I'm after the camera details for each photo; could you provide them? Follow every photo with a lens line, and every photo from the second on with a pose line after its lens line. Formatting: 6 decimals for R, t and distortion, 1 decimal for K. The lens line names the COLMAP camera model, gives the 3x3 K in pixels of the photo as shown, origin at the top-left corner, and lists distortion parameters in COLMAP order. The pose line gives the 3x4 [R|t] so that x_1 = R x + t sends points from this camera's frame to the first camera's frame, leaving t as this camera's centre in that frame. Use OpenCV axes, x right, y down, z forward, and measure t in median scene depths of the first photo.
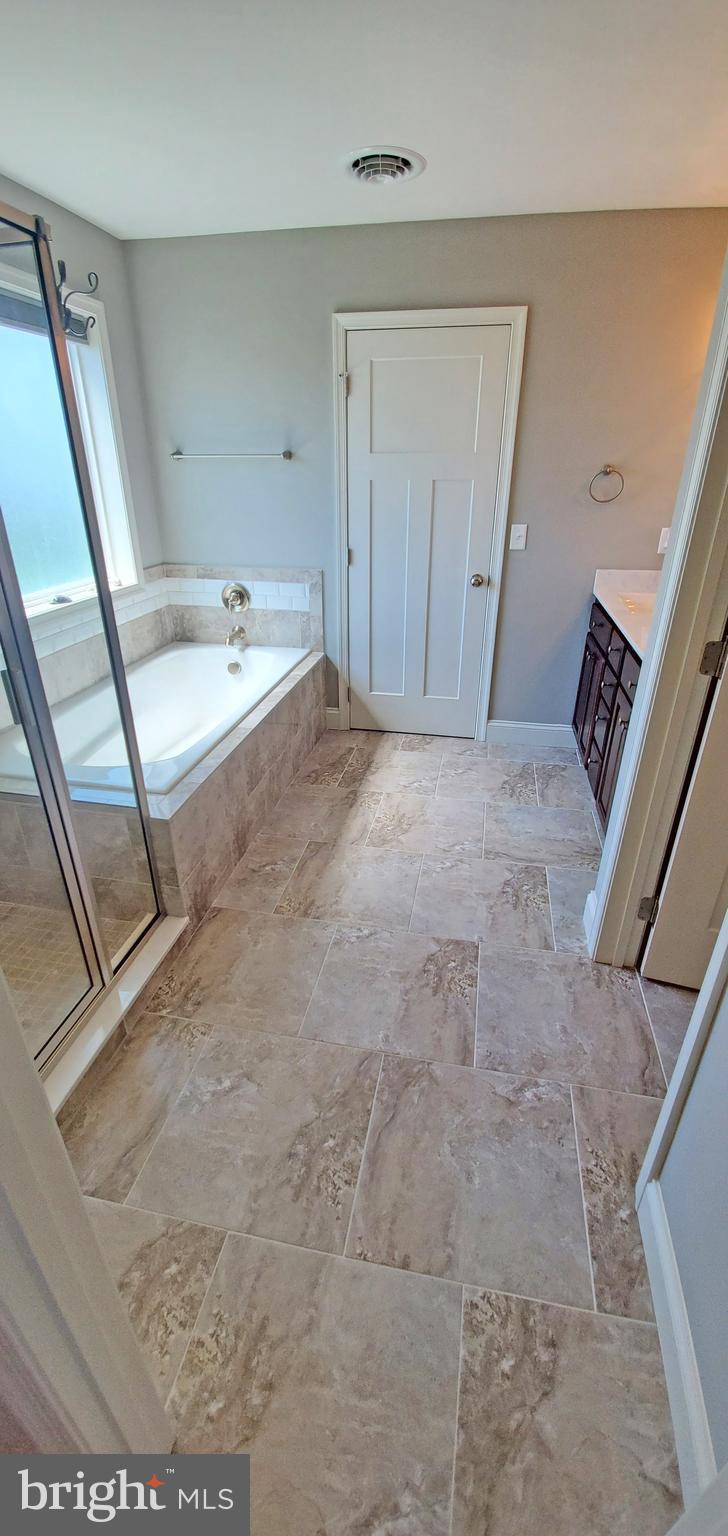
lens RADIAL K [[603.5, 0, 348.9], [0, 603.5, 761.4], [0, 0, 1]] dist [-0.003666, -0.000345]
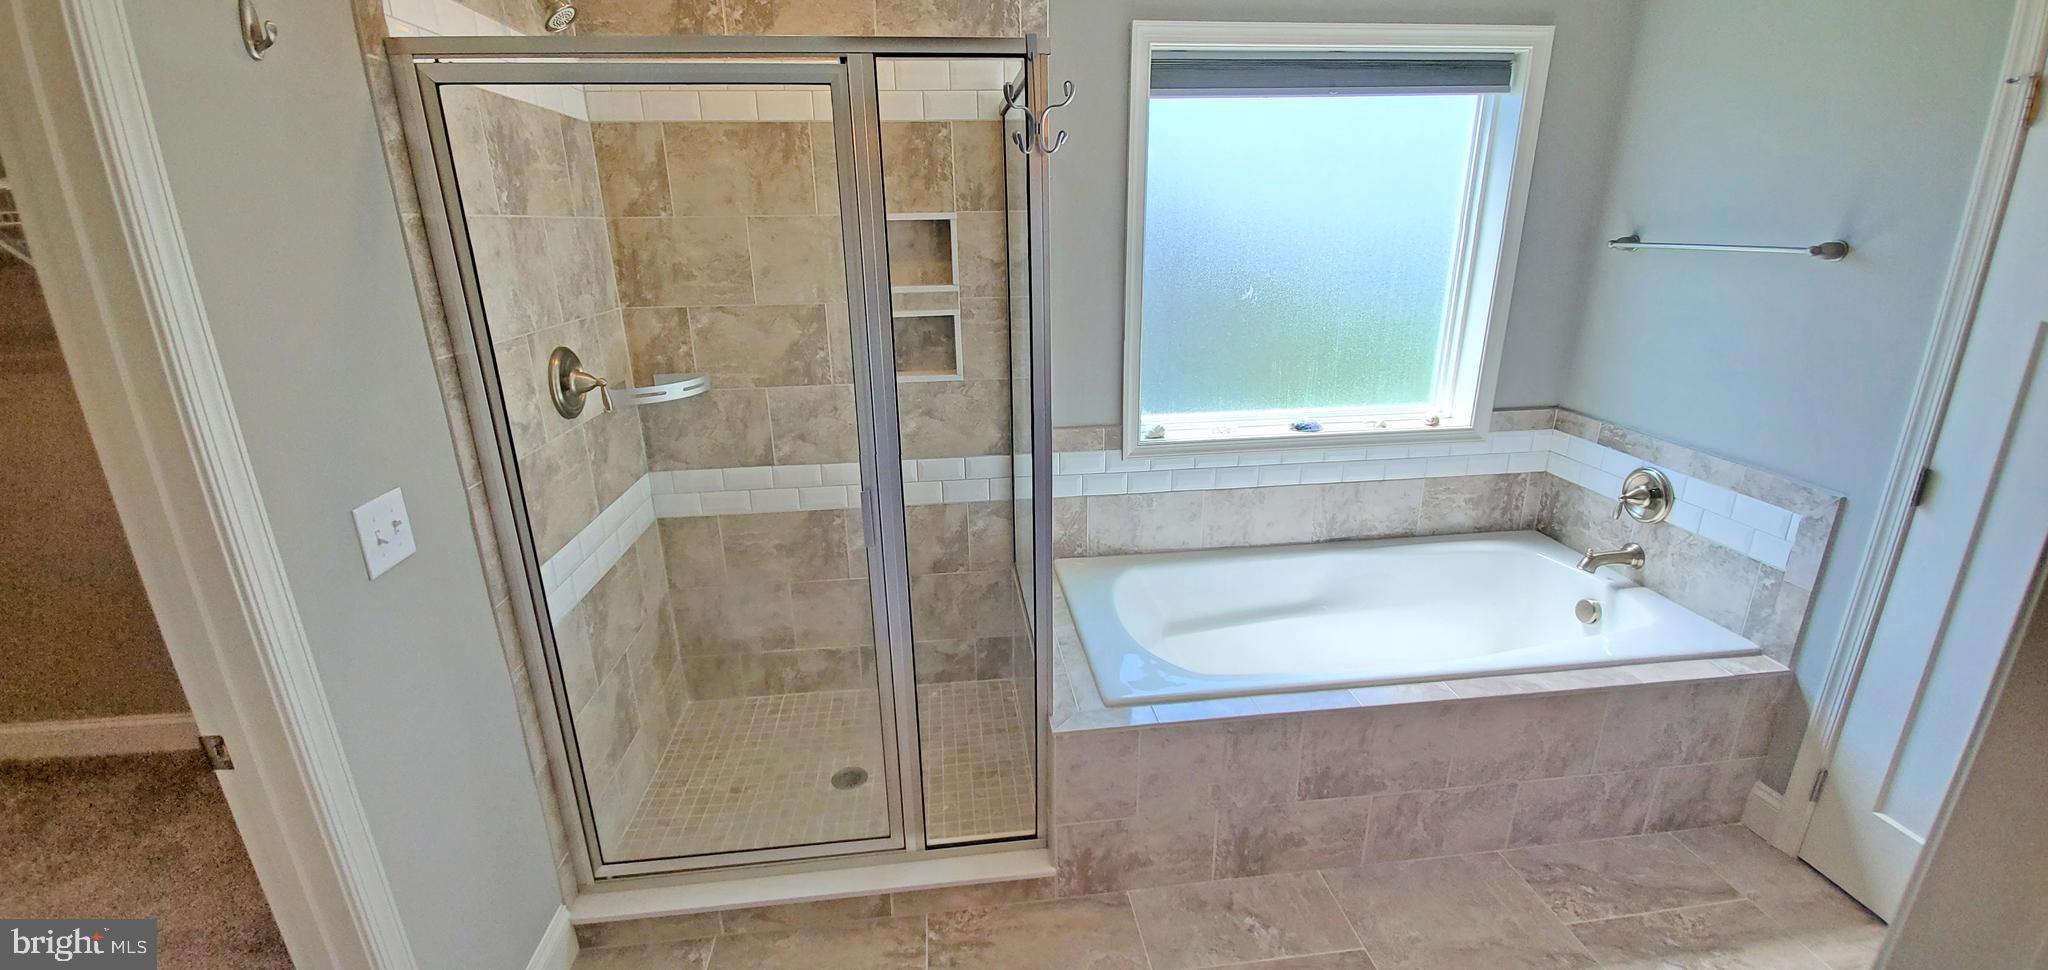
lens RADIAL K [[804.6, 0, 1042.2], [0, 804.6, 480.7], [0, 0, 1]] dist [-0.003666, -0.000345]
pose [[0.339606, 0.286508, -0.895869, 0.279586], [-0.401470, 0.905507, 0.137400, -0.177711], [0.850582, 0.313003, 0.422540, 0.262171]]
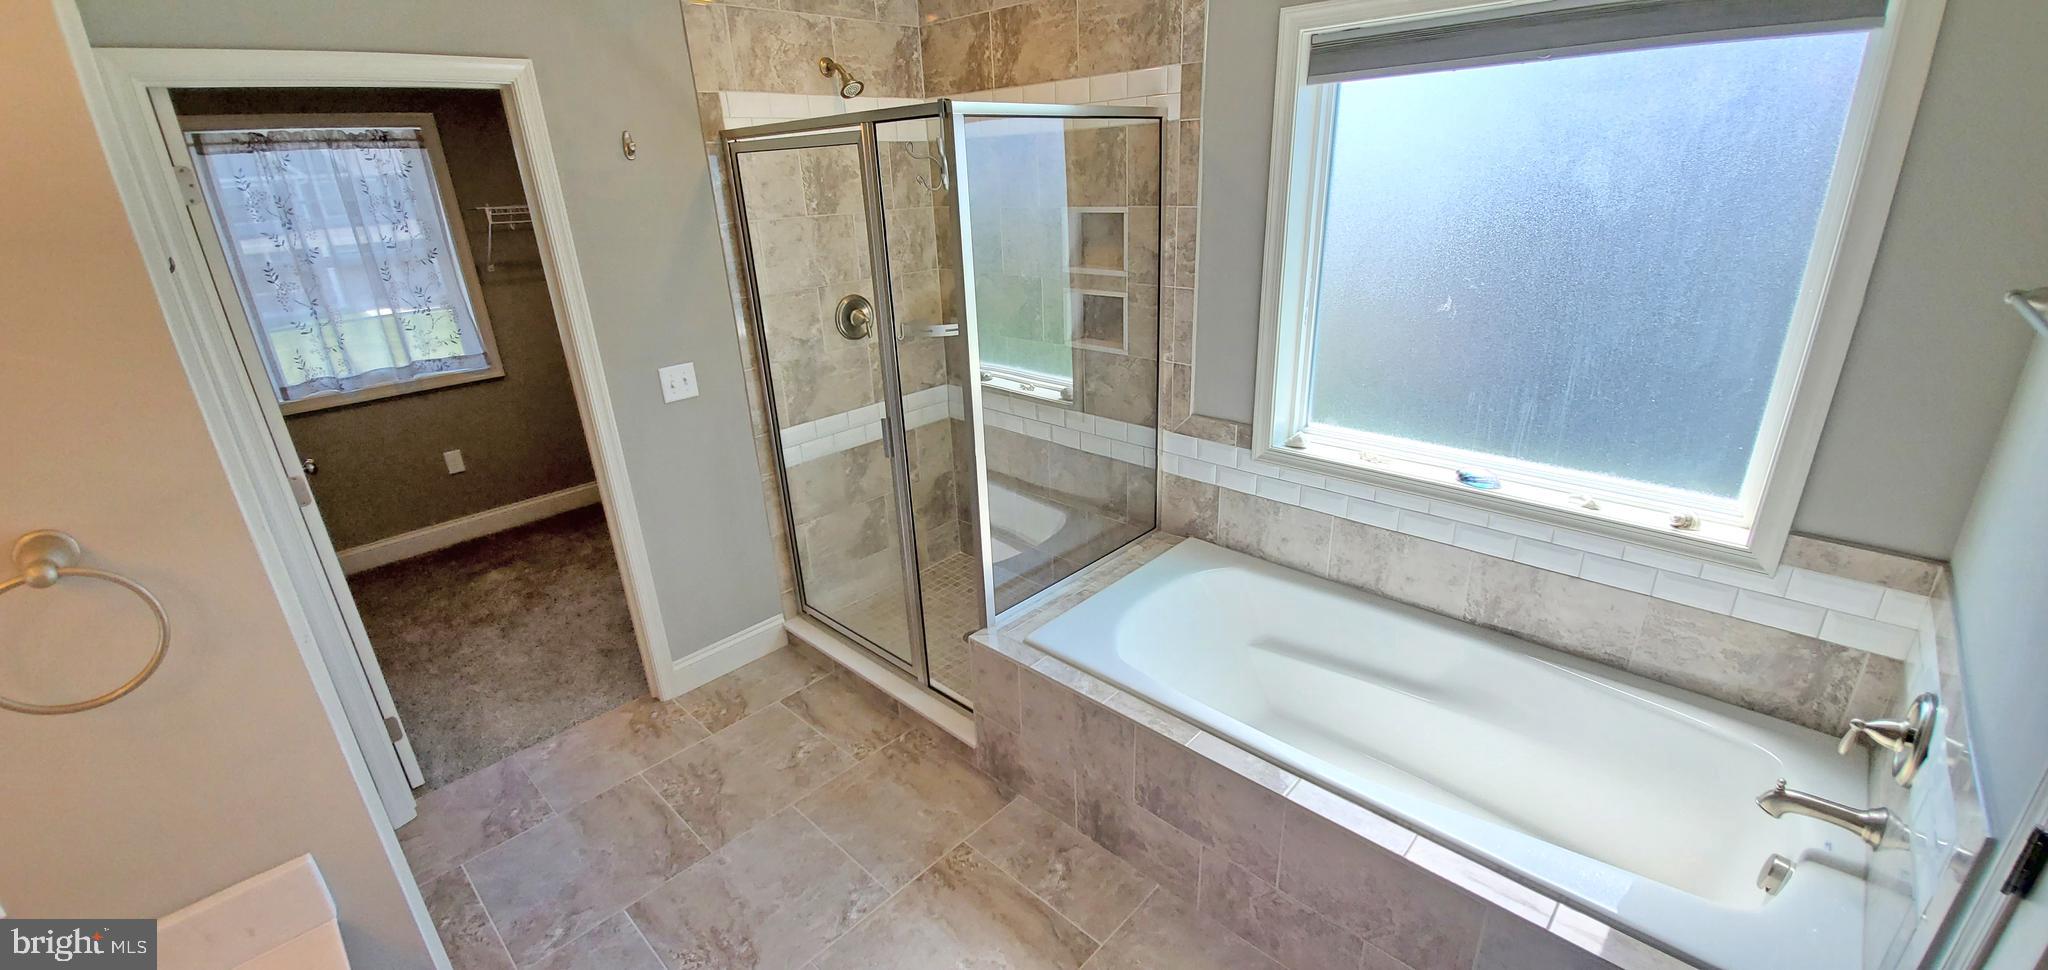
lens RADIAL K [[828.5, 0, 1061.6], [0, 828.5, 485.6], [0, 0, 1]] dist [-0.000584, -0.000048]
pose [[-0.495040, 0.334835, -0.801762, 0.338266], [-0.348560, 0.768726, 0.536253, -0.473172], [0.795891, 0.544928, -0.263840, 0.744710]]
